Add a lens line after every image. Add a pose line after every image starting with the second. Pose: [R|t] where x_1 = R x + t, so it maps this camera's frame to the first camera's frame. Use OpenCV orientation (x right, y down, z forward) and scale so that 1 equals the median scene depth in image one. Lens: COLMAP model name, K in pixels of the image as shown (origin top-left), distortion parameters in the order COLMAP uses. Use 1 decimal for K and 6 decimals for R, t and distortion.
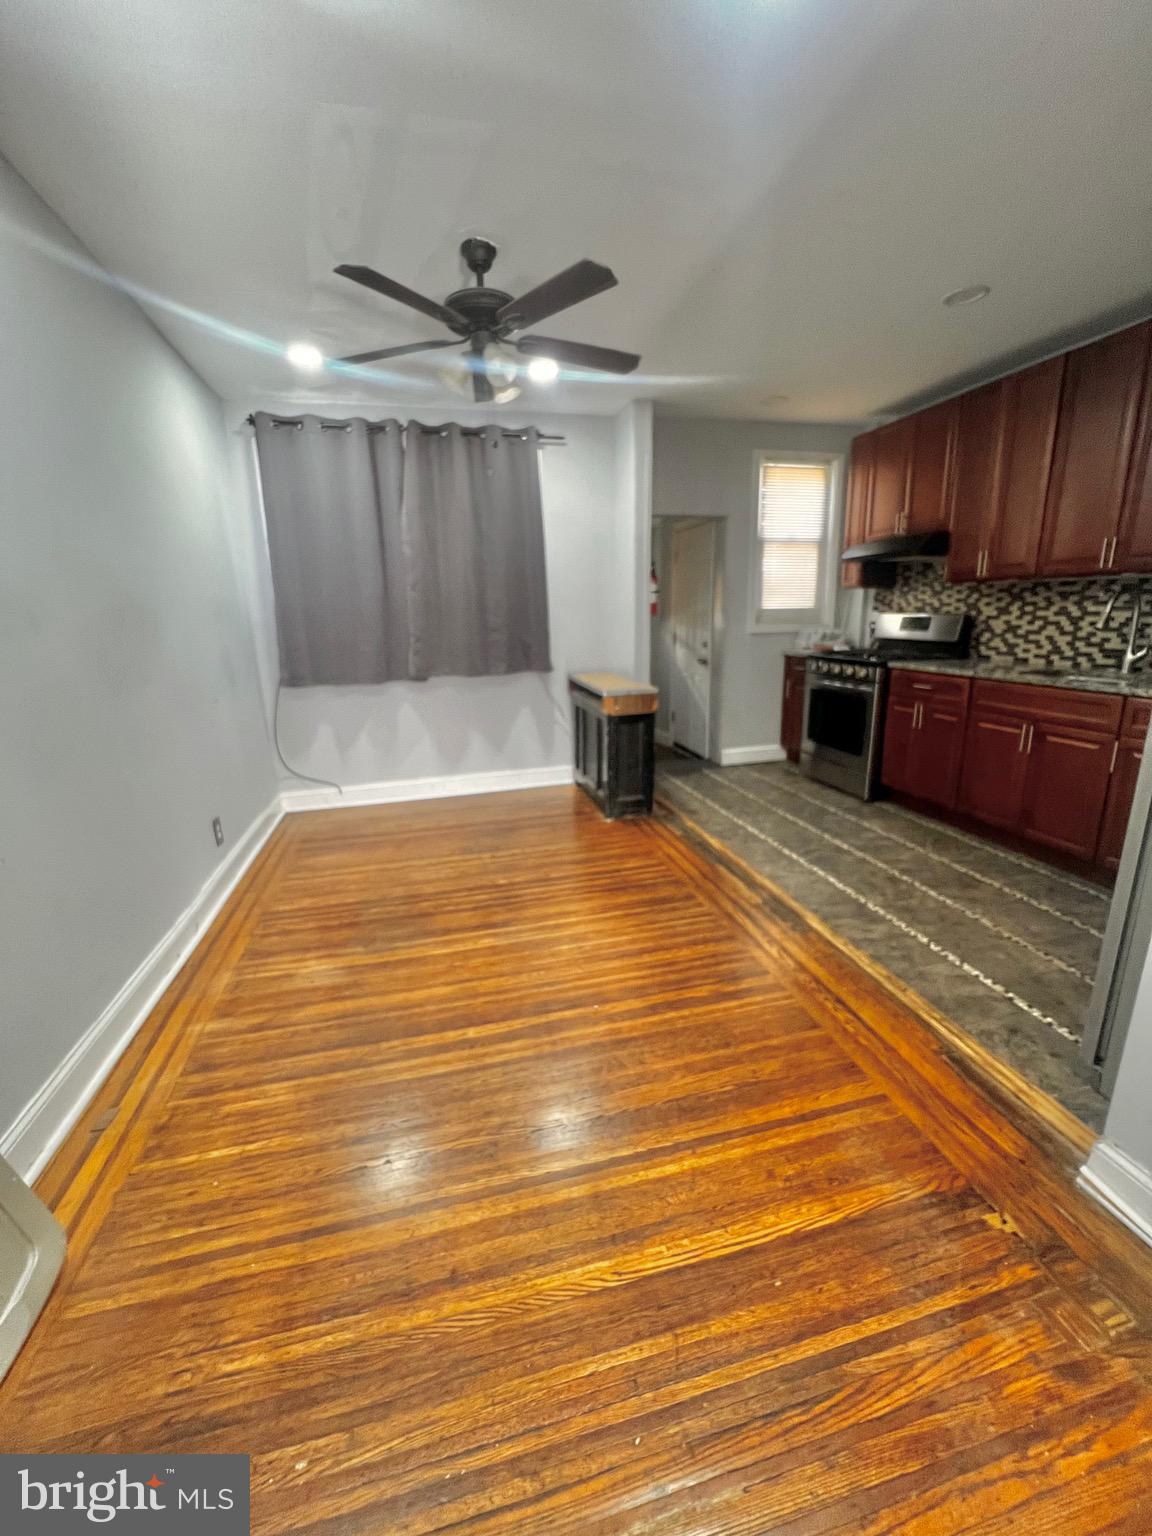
lens RADIAL K [[618.1, 0, 576.1], [0, 618.1, 765.0], [0, 0, 1]] dist [0.000681, 0.000077]
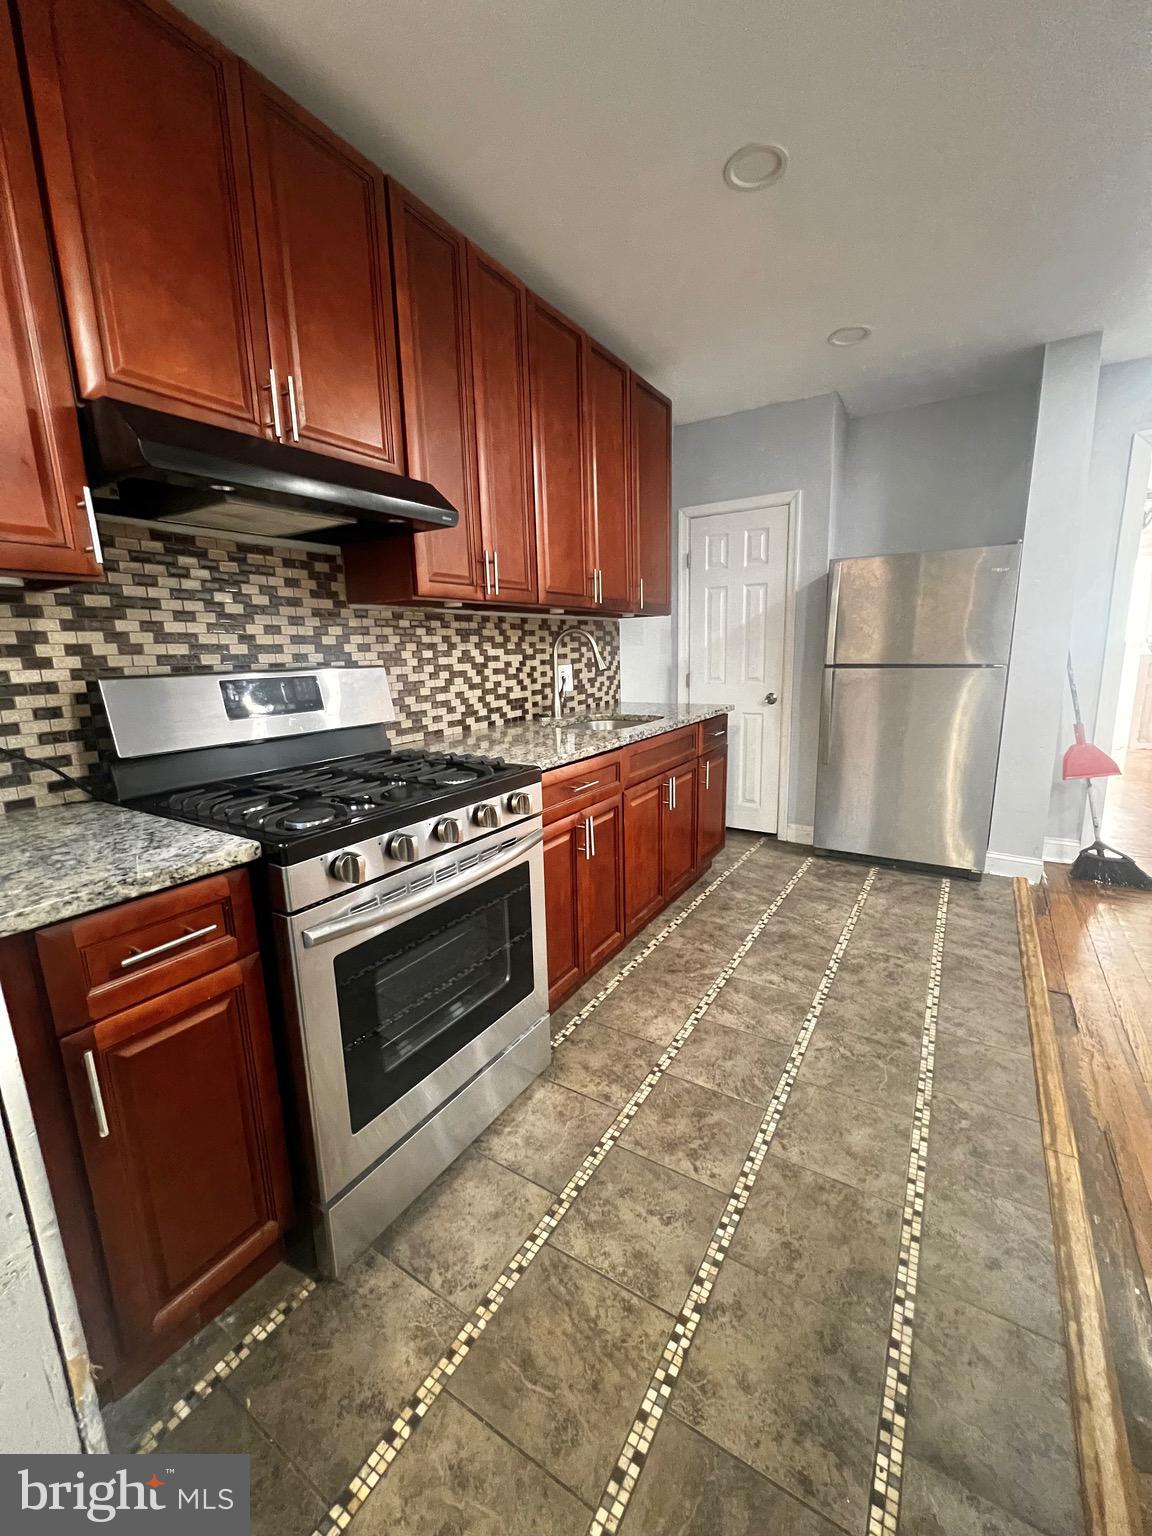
lens RADIAL K [[613.8, 0, 575.6], [0, 613.8, 767.0], [0, 0, 1]] dist [-0.003139, -0.000075]
pose [[-0.688556, -0.104861, 0.717562, 0.177426], [0.213485, 0.916332, 0.338763, -0.338668], [-0.693048, 0.386446, -0.608559, 1.366704]]
